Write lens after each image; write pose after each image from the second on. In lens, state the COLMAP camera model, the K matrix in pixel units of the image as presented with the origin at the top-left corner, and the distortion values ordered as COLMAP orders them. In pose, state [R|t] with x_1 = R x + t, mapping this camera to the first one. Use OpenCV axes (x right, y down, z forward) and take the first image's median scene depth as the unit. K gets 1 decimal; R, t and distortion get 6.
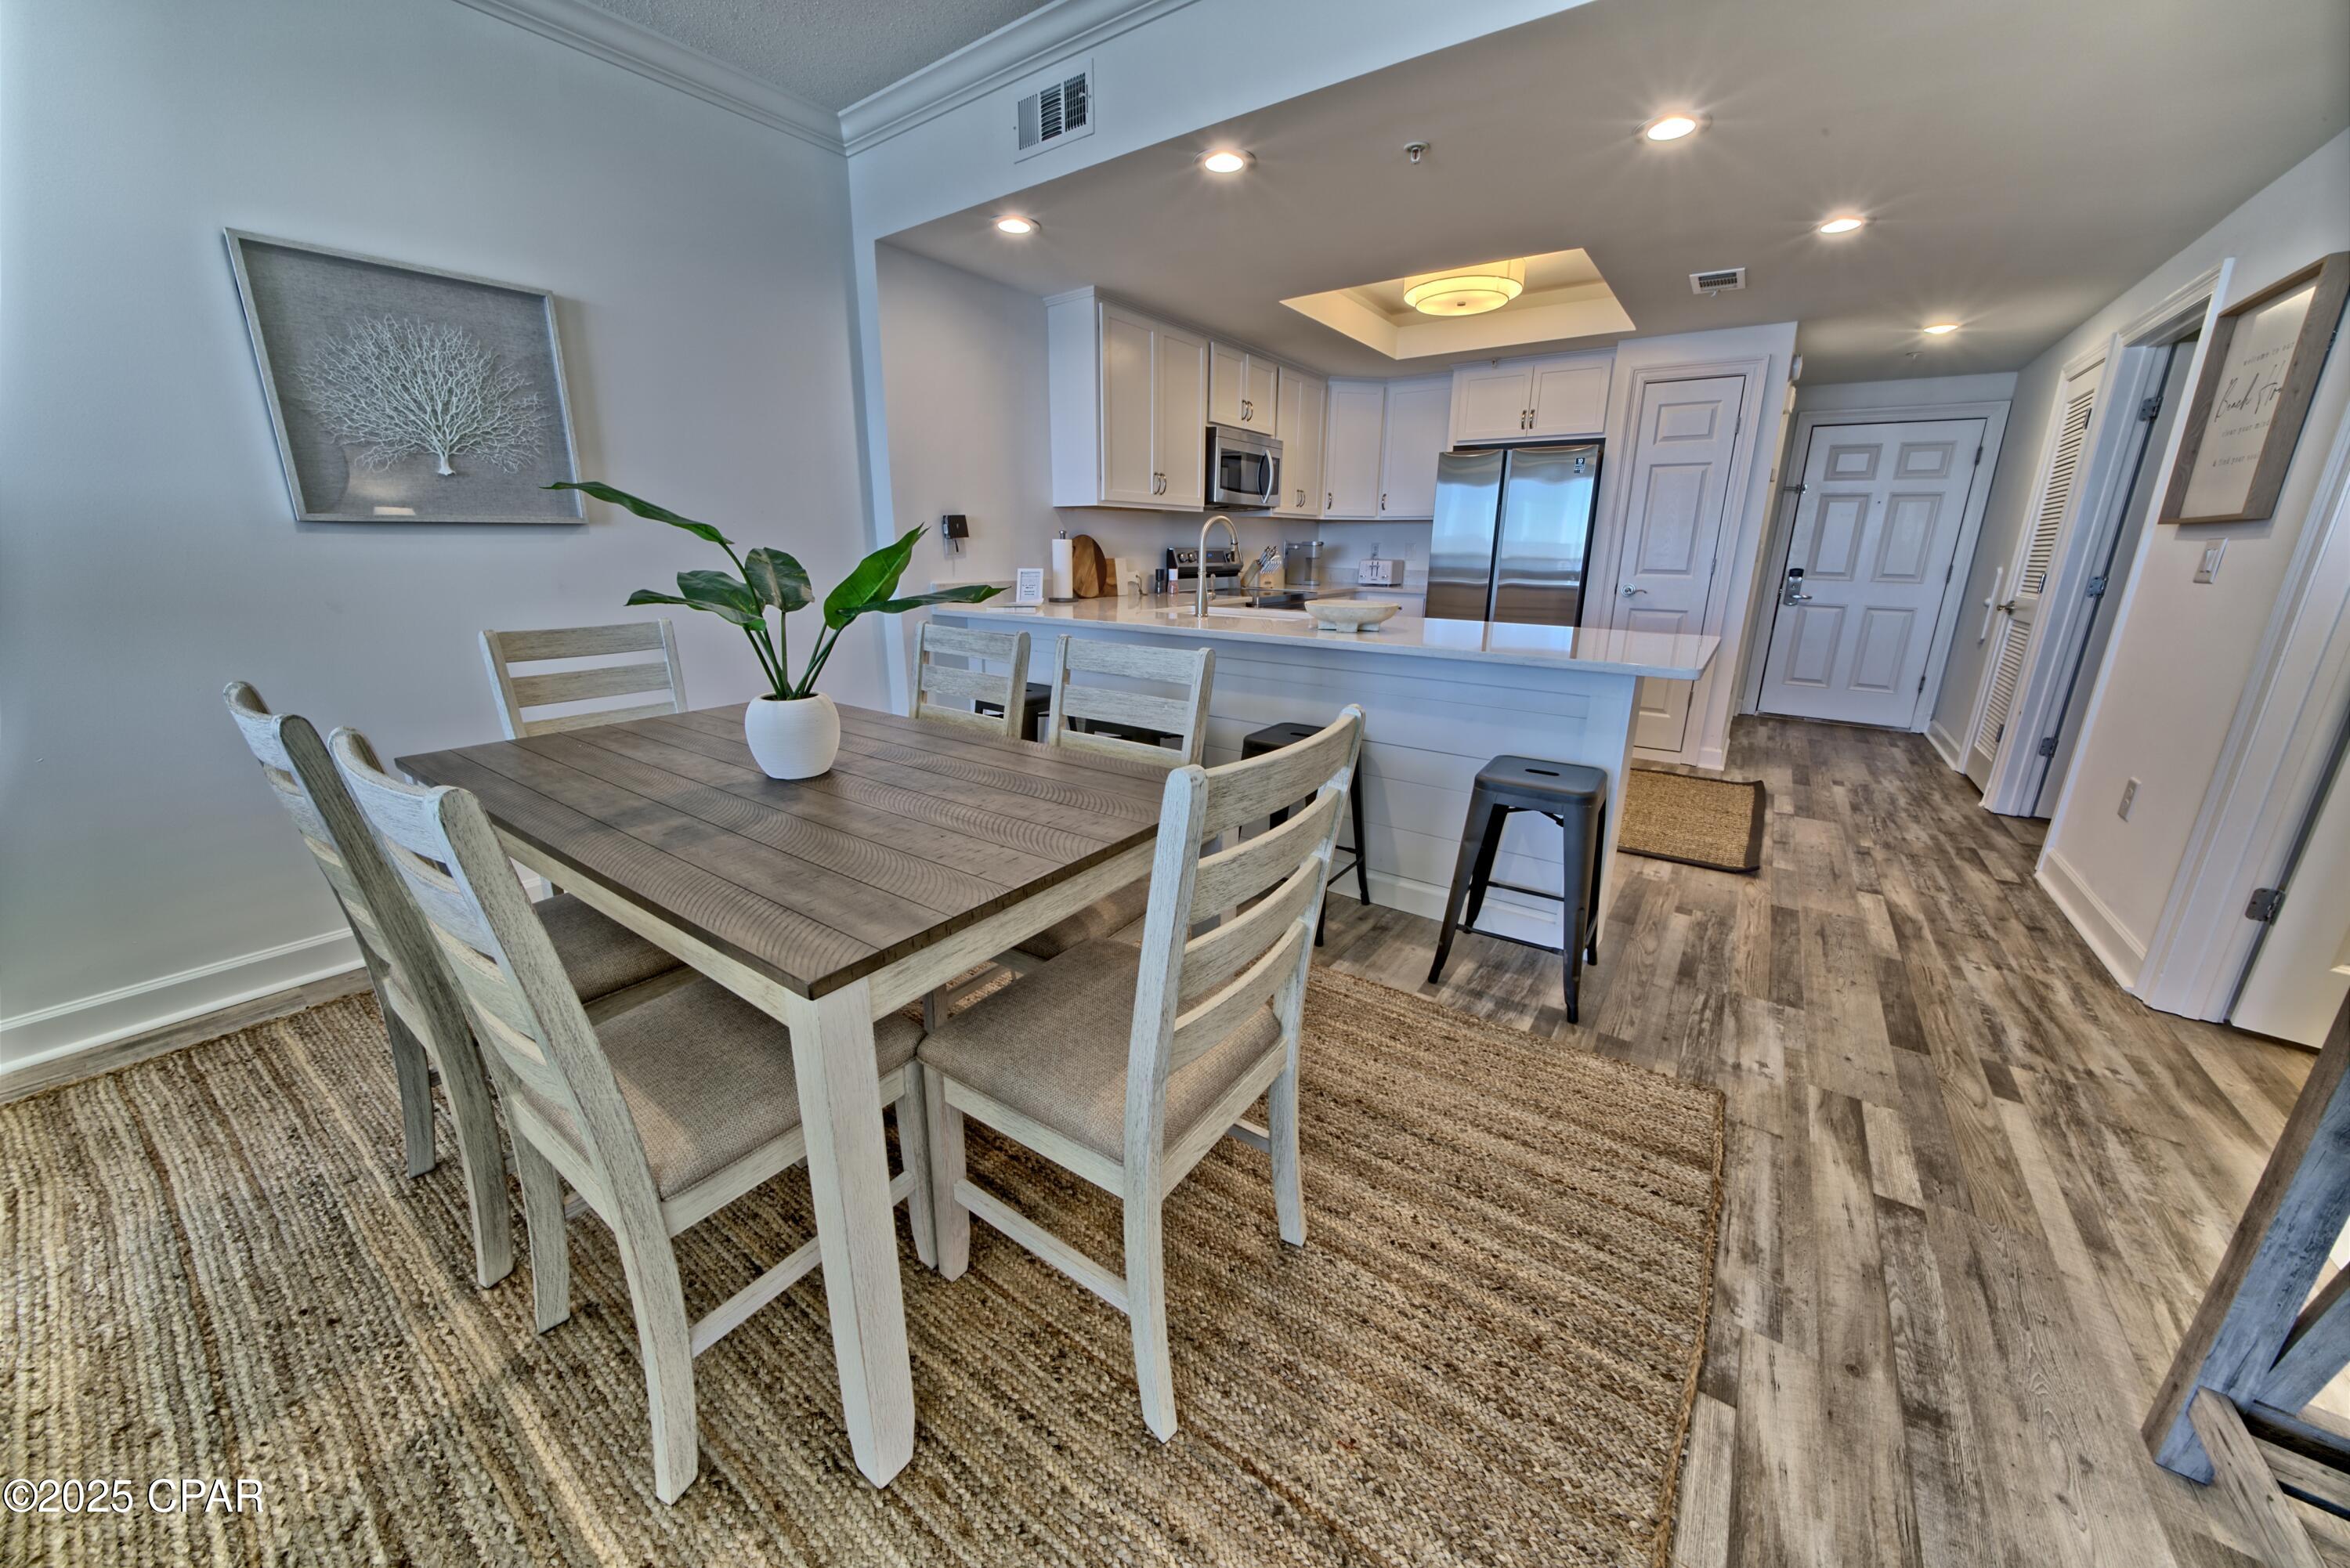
lens RADIAL K [[817.9, 0, 1179.7], [0, 817.9, 772.6], [0, 0, 1]] dist [-0.027615, 0.003738]
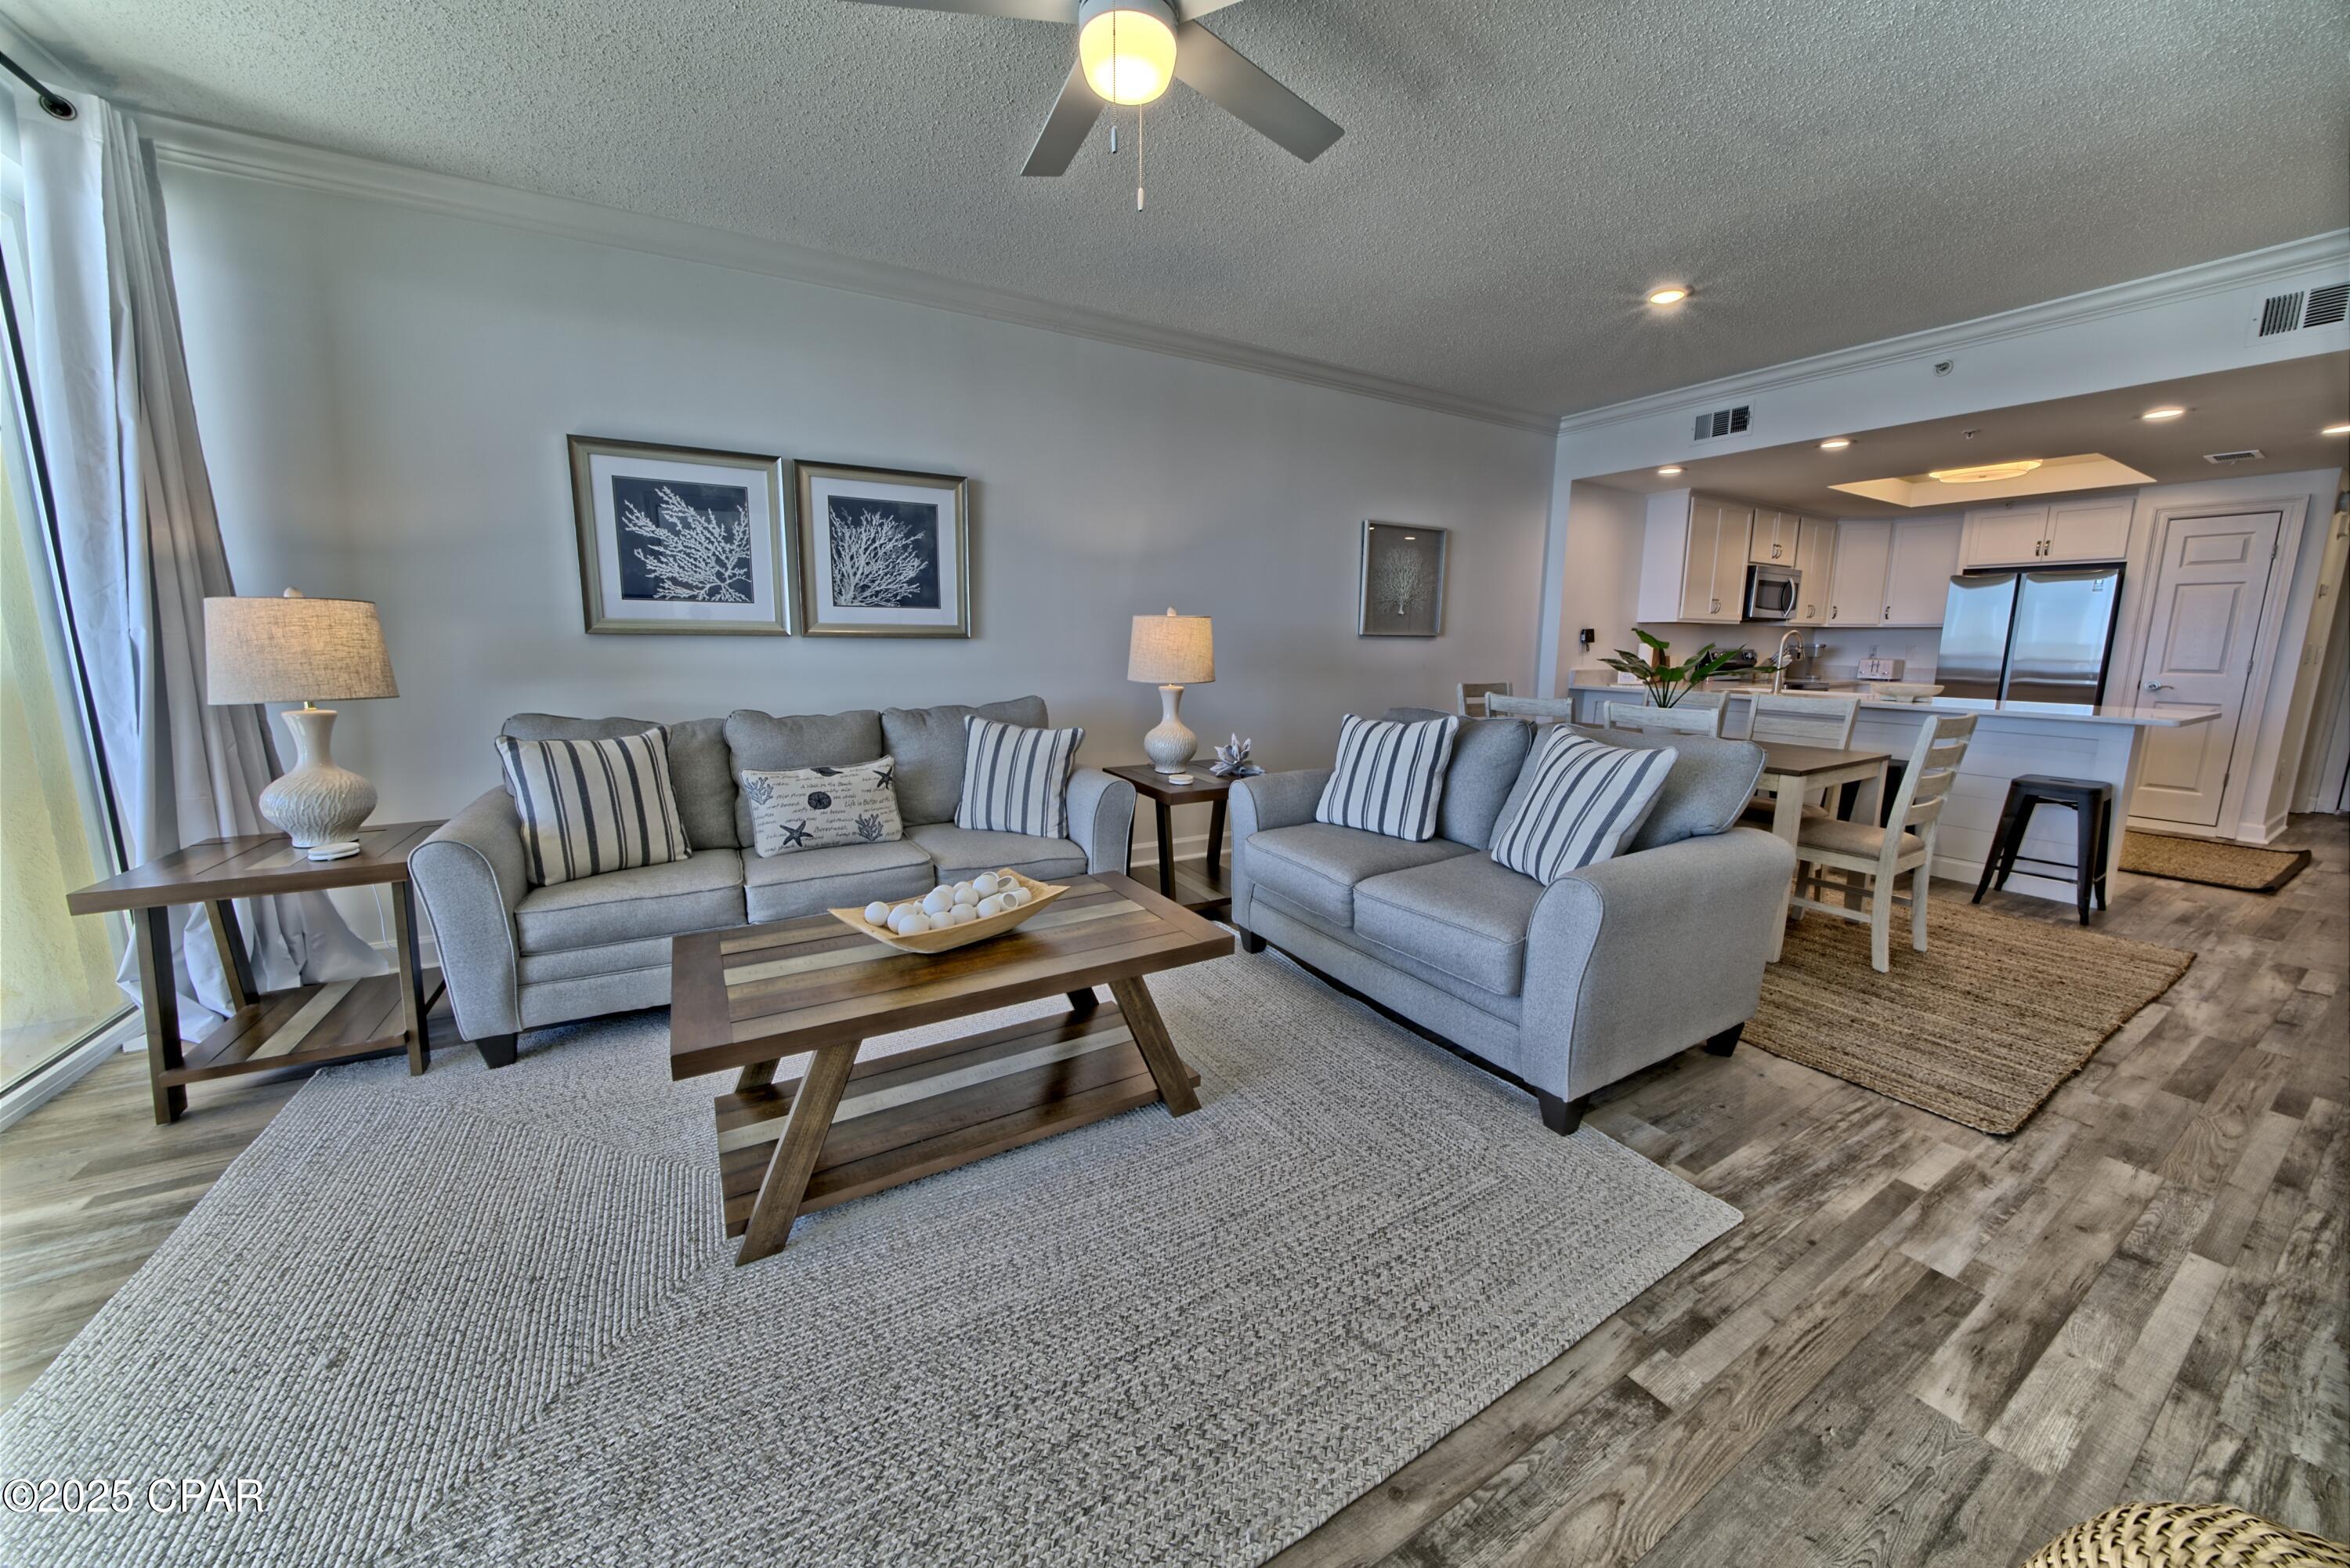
lens RADIAL K [[817.9, 0, 1174.7], [0, 817.9, 770.0], [0, 0, 1]] dist [-0.027615, 0.003738]
pose [[0.912735, 0.062447, -0.403752, -0.320328], [-0.109330, 0.989541, -0.094106, 0.186206], [0.393653, 0.130036, 0.910015, -0.689674]]
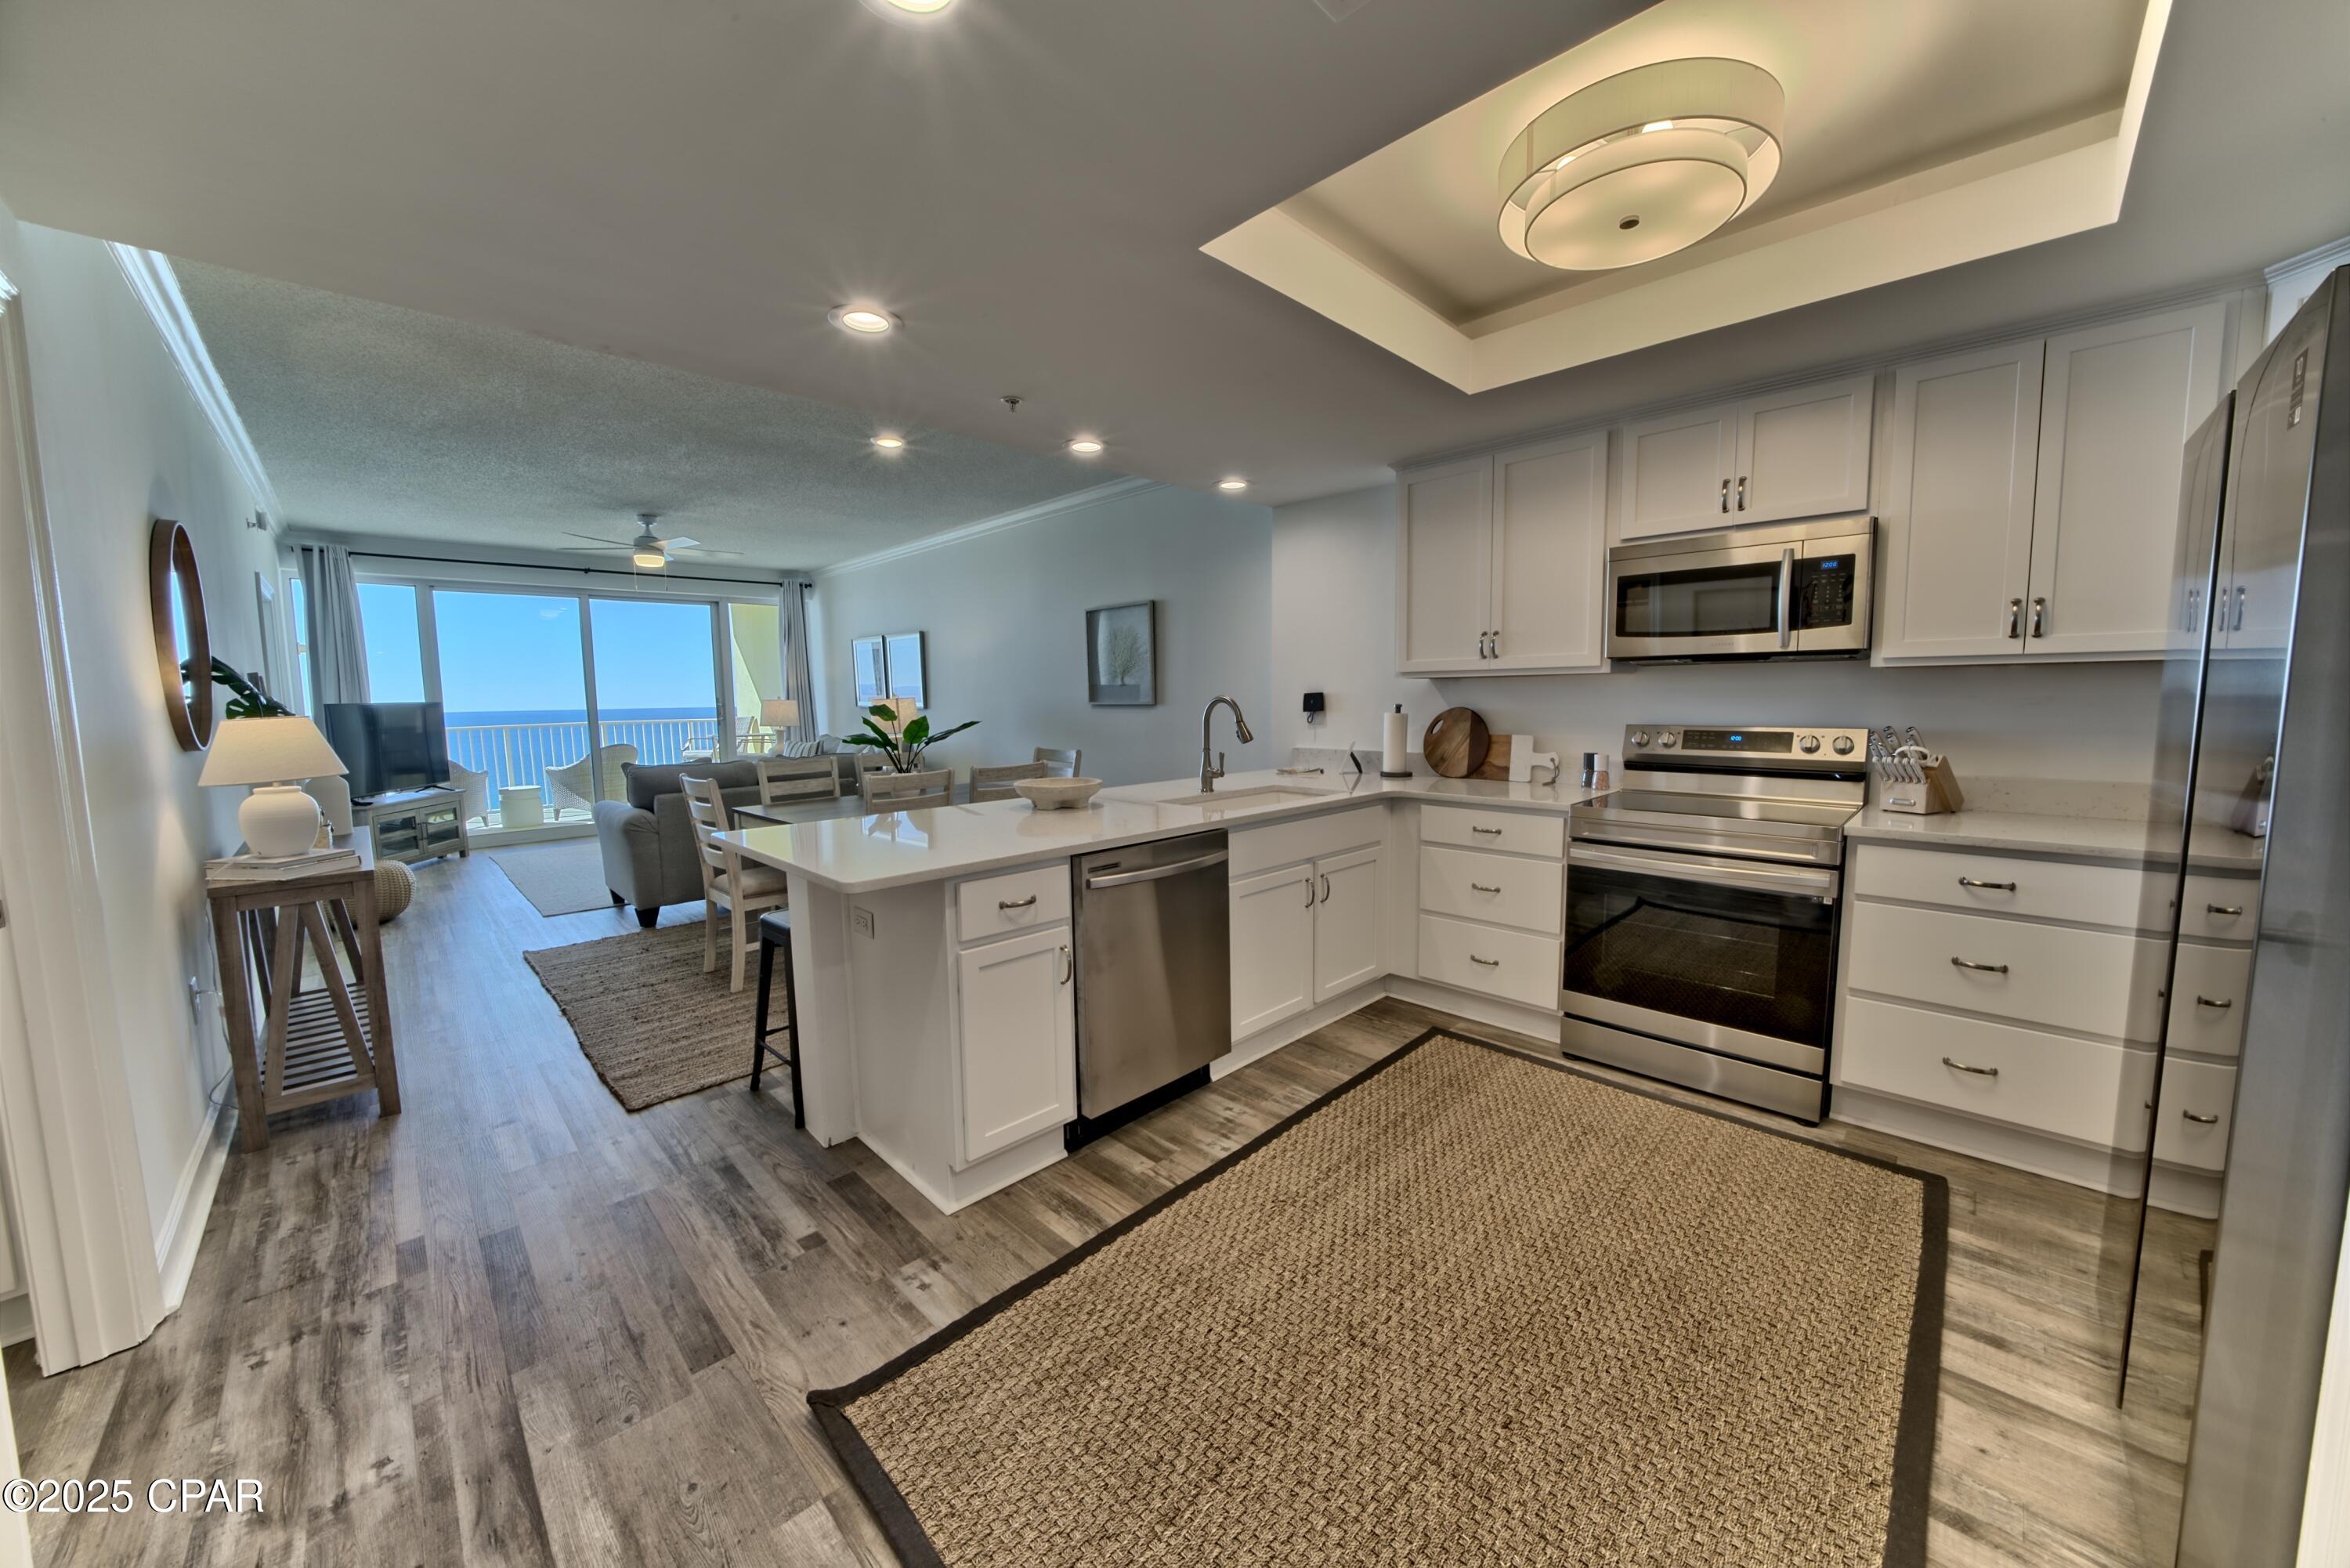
lens RADIAL K [[817.9, 0, 1165.3], [0, 817.9, 772.8], [0, 0, 1]] dist [-0.027615, 0.003738]
pose [[-0.166831, 0.088141, -0.982038, 0.841034], [-0.254059, 0.958522, 0.129190, -0.268404], [0.952692, 0.271048, -0.137518, 0.876024]]
